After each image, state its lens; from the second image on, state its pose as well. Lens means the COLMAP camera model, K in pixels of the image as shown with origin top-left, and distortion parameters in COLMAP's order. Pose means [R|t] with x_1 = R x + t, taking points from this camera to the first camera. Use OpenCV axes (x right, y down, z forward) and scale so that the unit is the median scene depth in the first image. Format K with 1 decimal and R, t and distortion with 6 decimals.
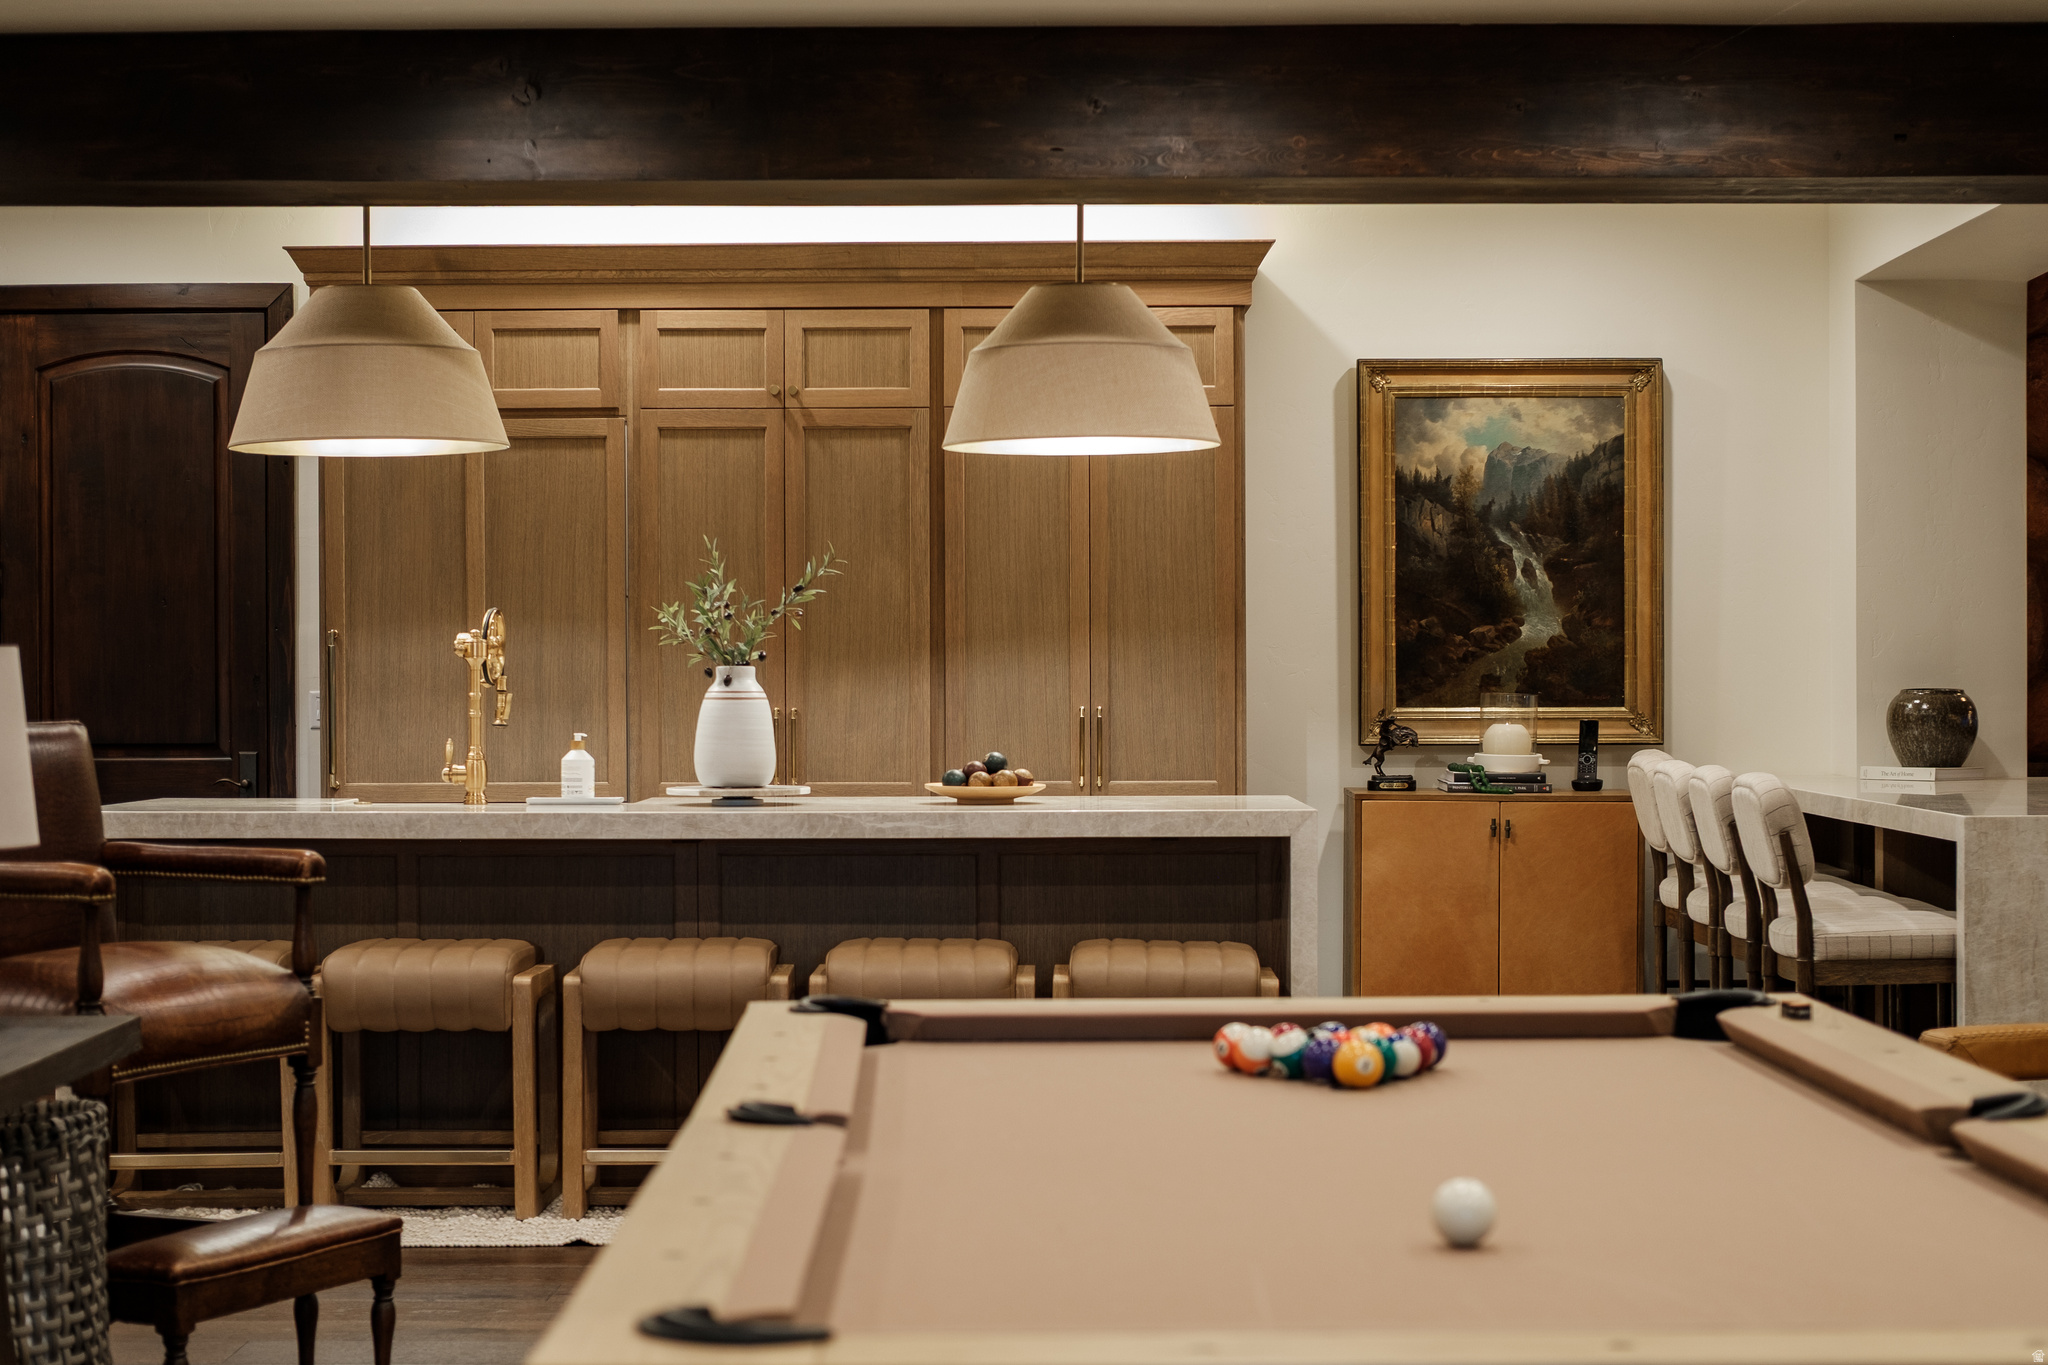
lens RADIAL K [[3551.1, 0, 1024.0], [0, 3551.1, 682.5], [0, 0, 1]] dist [-0.012167, -0.048048]
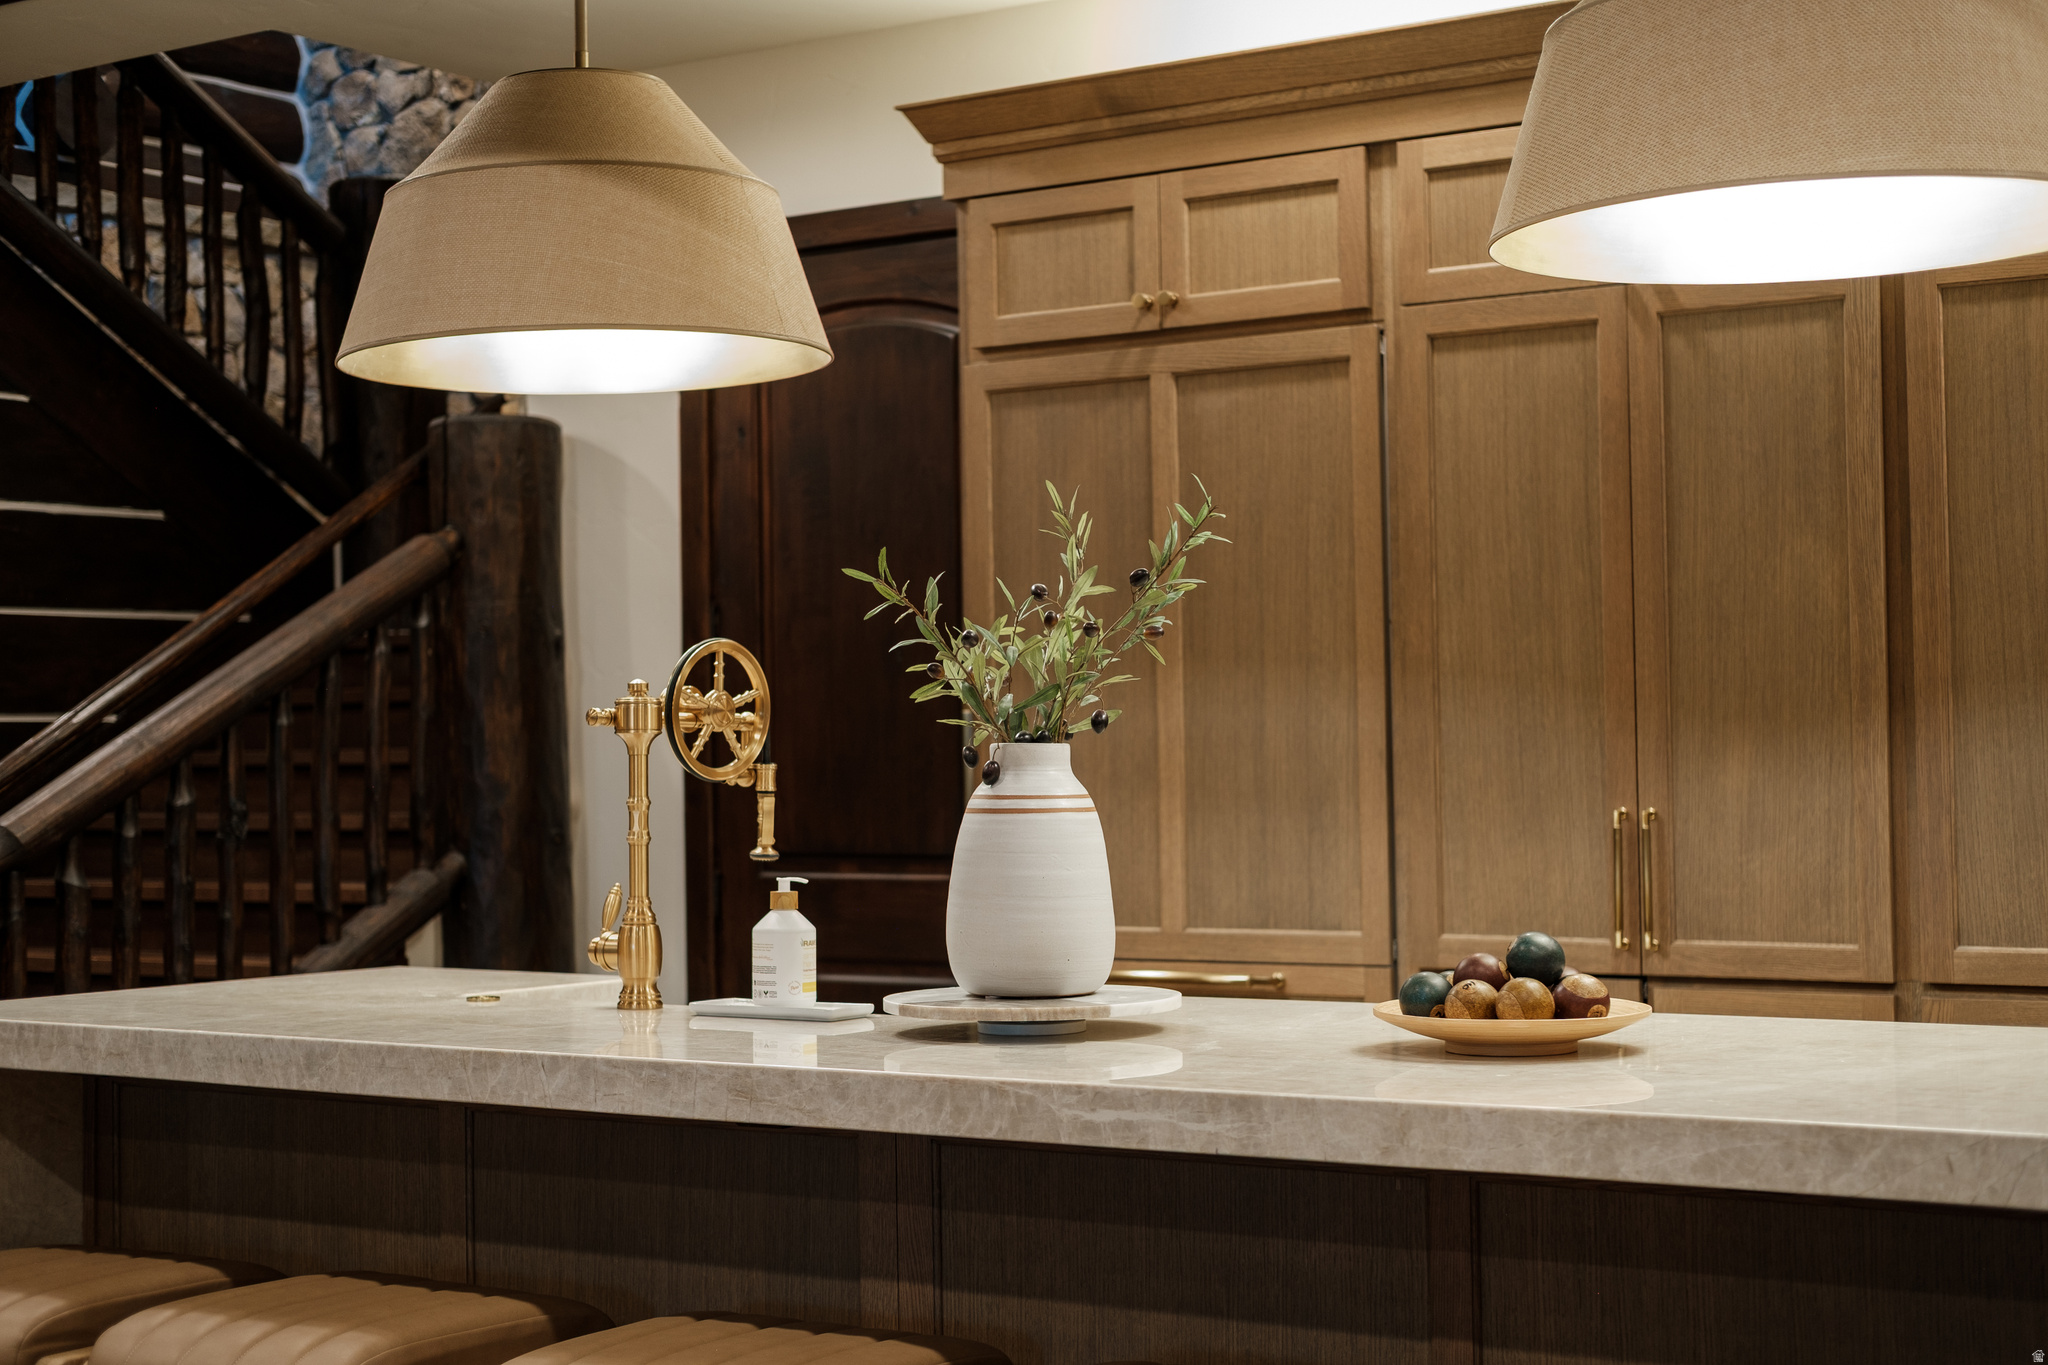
lens RADIAL K [[3106.6, 0, 1024.0], [0, 3106.6, 682.5], [0, 0, 1]] dist [-0.027580, 0.158780]
pose [[0.837303, -0.021175, -0.546329, 0.122597], [0.010336, 0.999684, -0.022905, -0.002652], [0.546641, 0.013531, 0.837257, 0.529914]]
